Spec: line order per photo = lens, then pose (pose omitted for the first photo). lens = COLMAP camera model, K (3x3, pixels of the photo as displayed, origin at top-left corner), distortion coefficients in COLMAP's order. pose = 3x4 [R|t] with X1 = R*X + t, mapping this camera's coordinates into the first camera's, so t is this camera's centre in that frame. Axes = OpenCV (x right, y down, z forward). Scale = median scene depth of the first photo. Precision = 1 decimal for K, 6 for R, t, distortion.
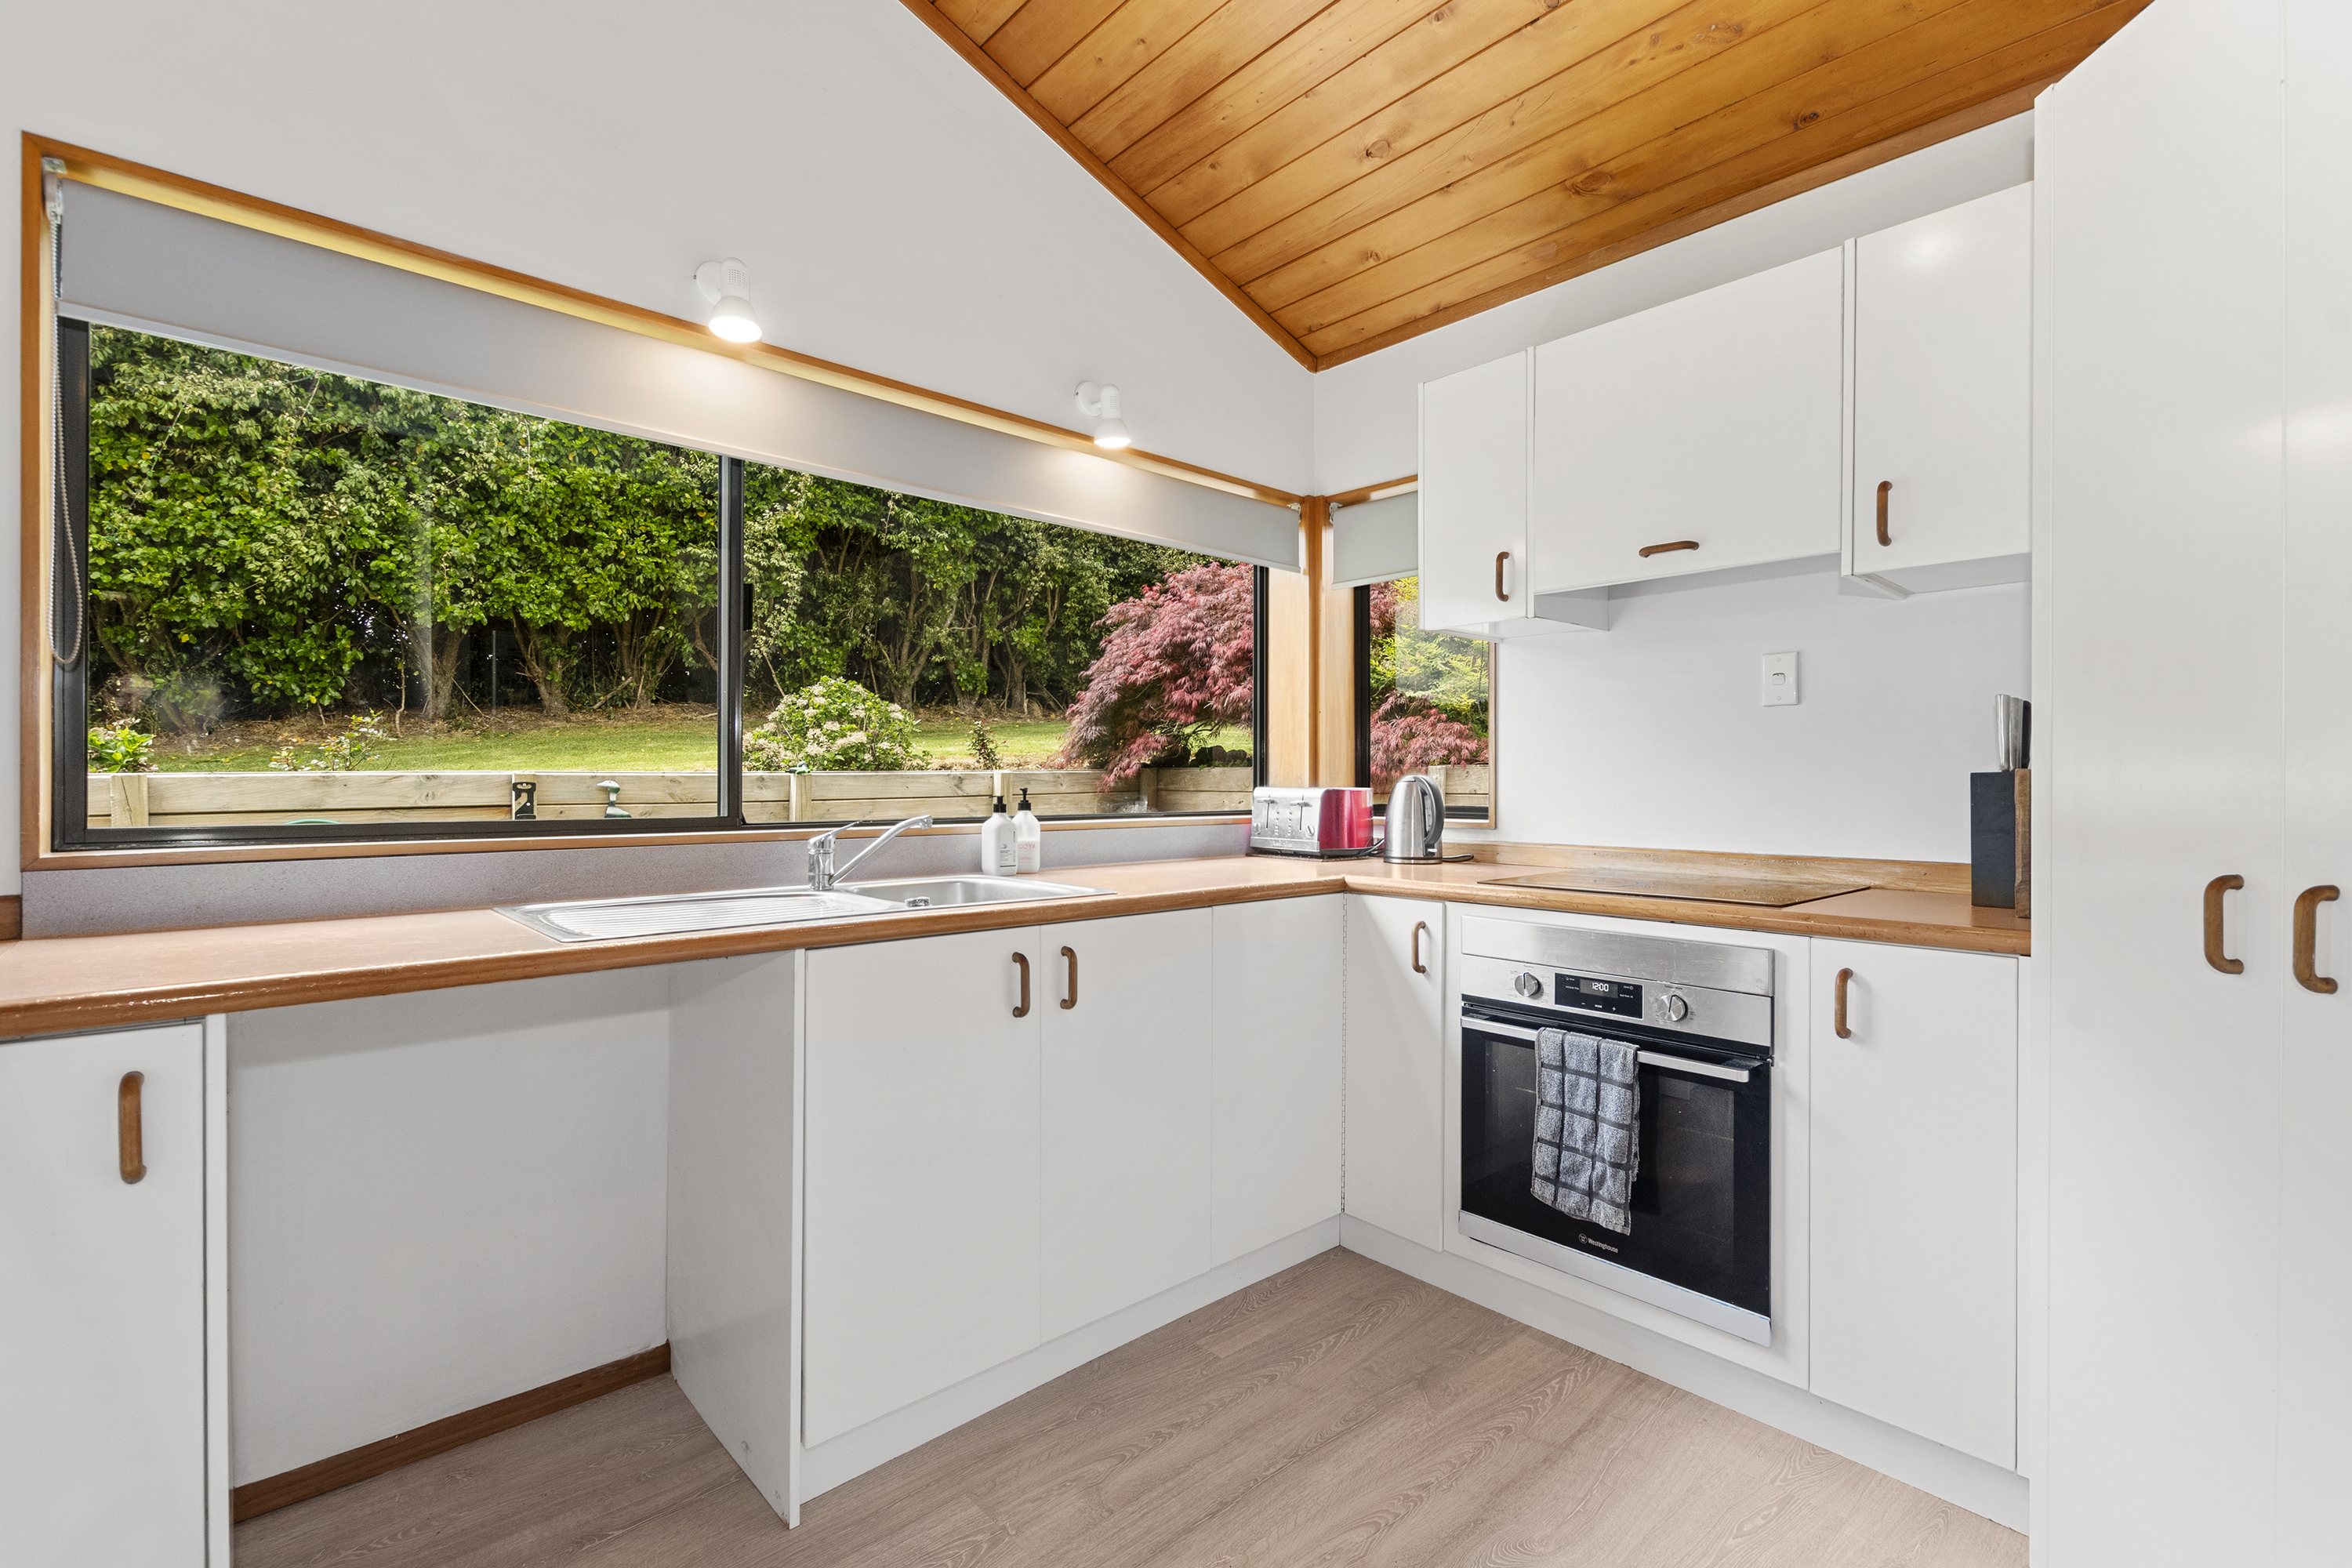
lens RADIAL K [[1028.9, 0, 1172.3], [0, 1028.9, 778.1], [0, 0, 1]] dist [0.000357, -0.000084]
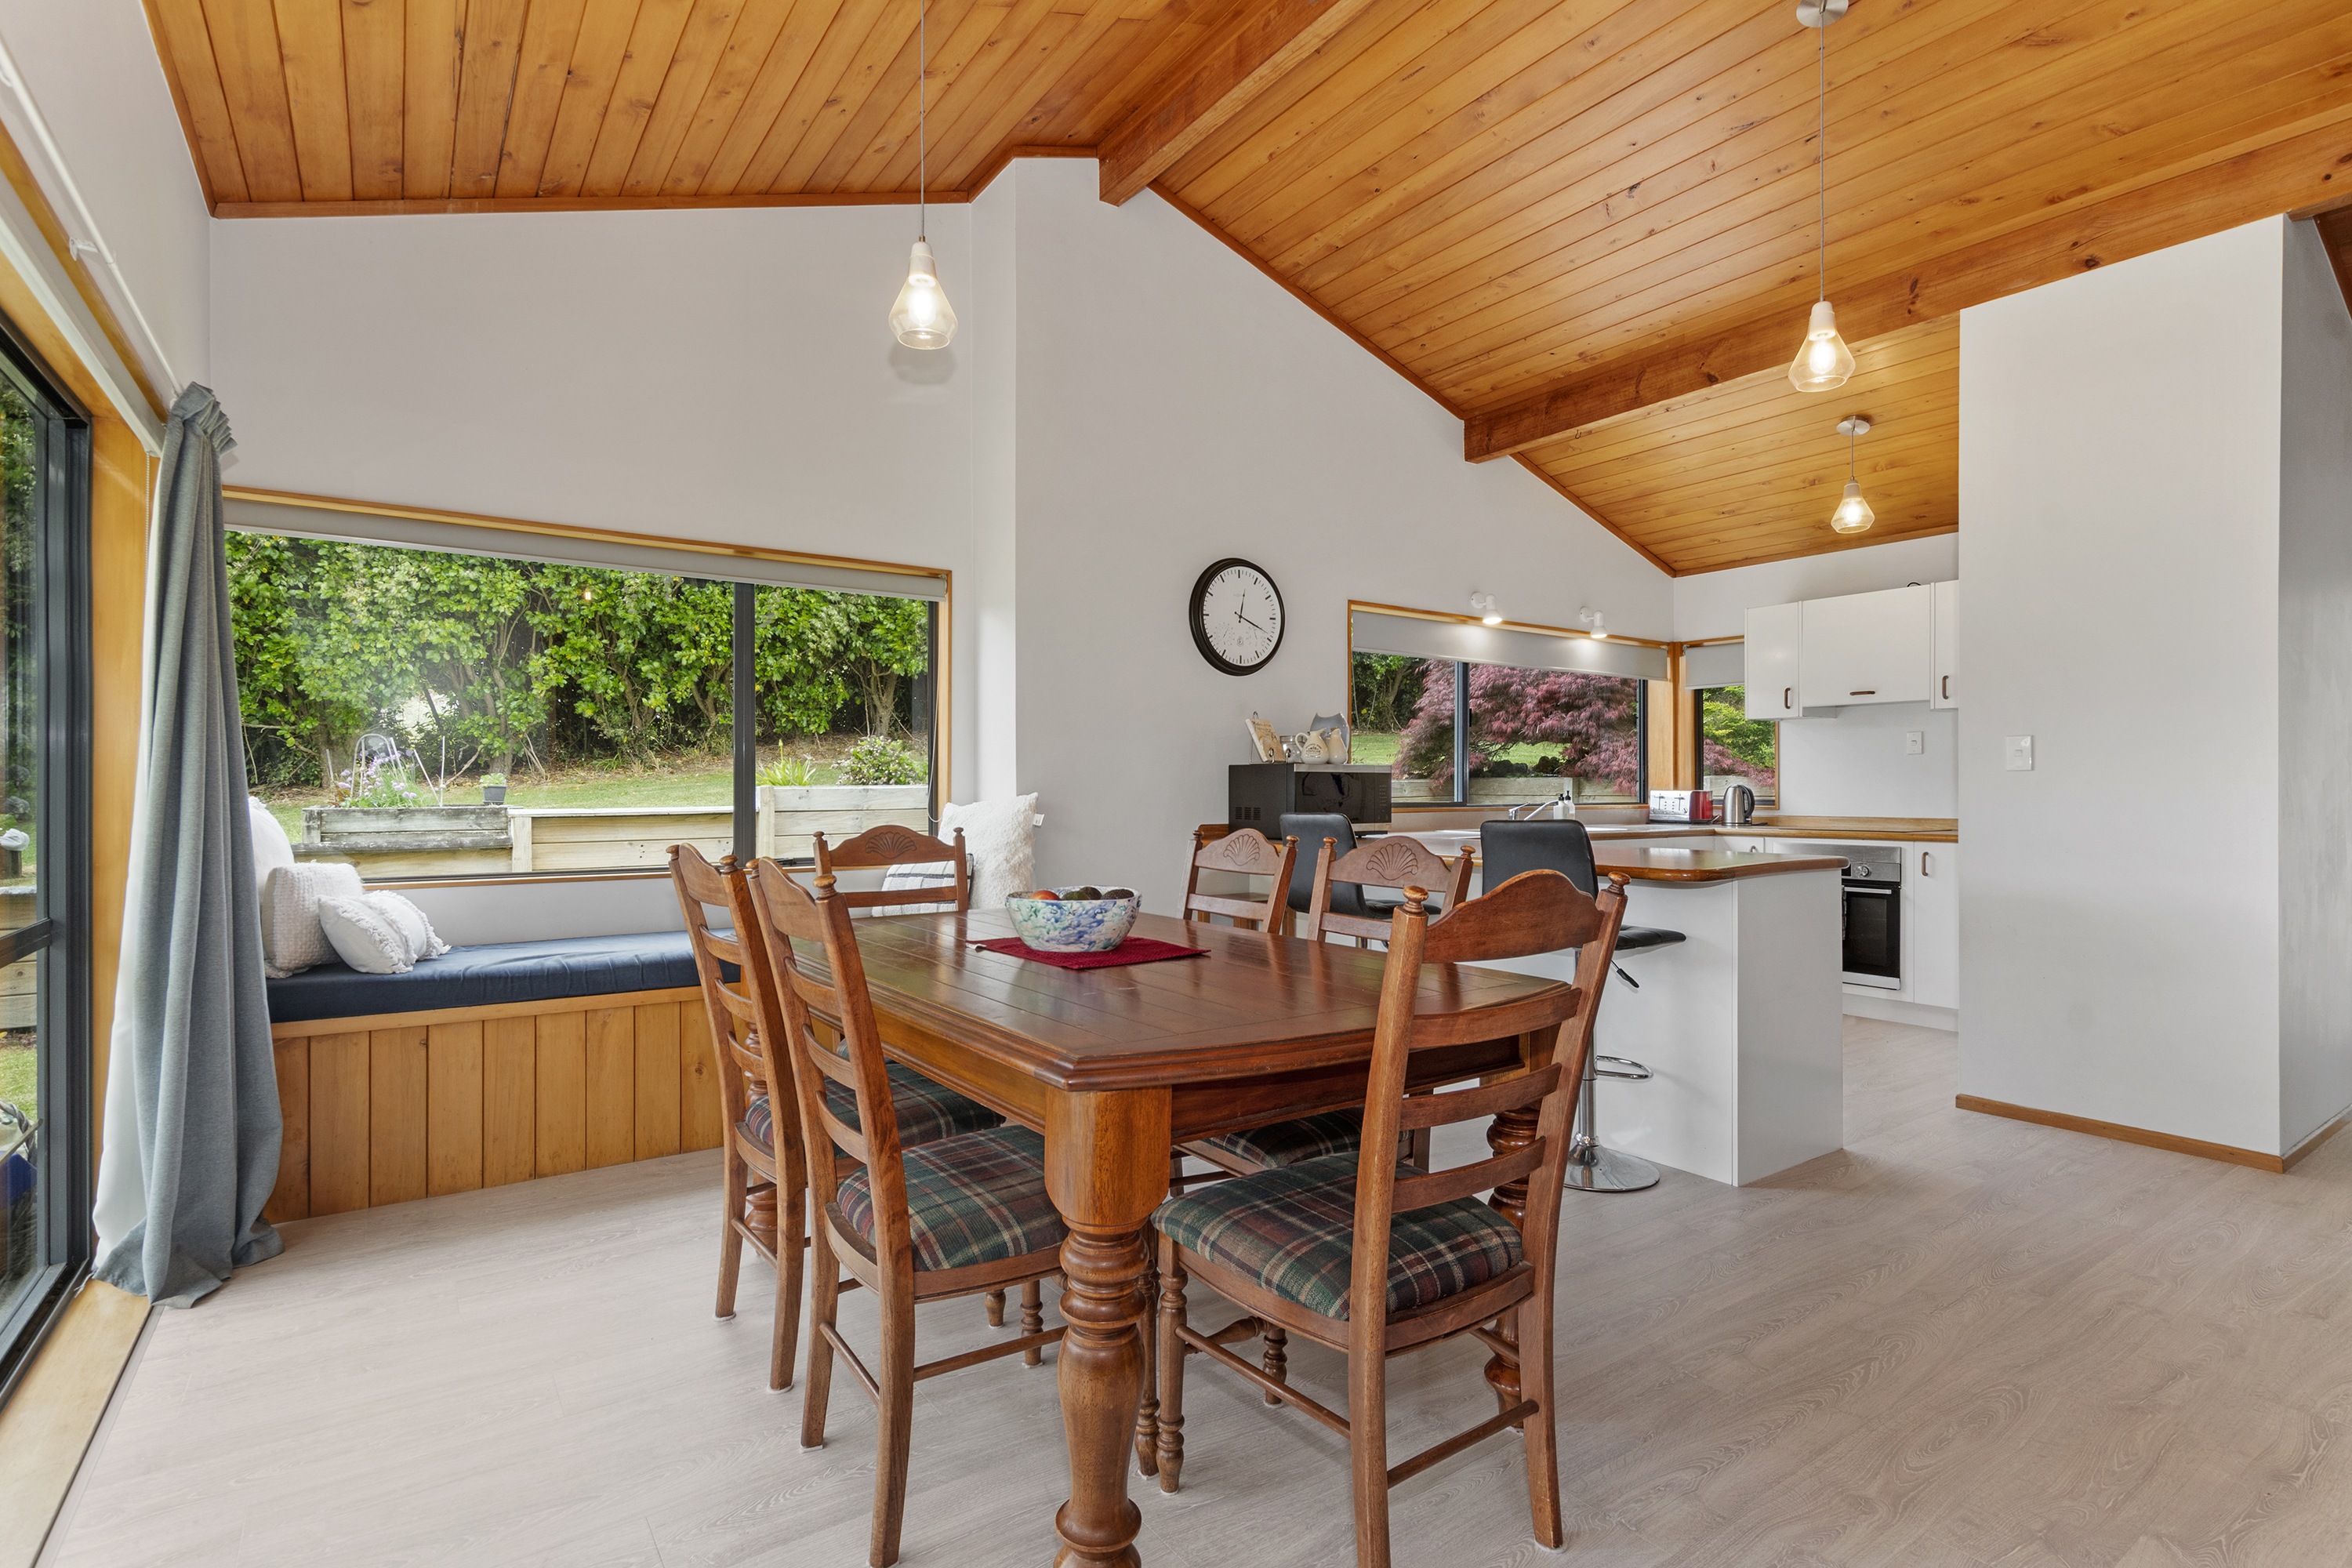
lens RADIAL K [[1124.8, 0, 1177.6], [0, 1124.8, 776.8], [0, 0, 1]] dist [-0.000747, 0.000272]
pose [[0.992297, -0.004193, -0.123807, -0.538307], [0.003361, 0.999970, -0.006932, -0.004908], [0.123833, 0.006463, 0.992282, -1.242992]]
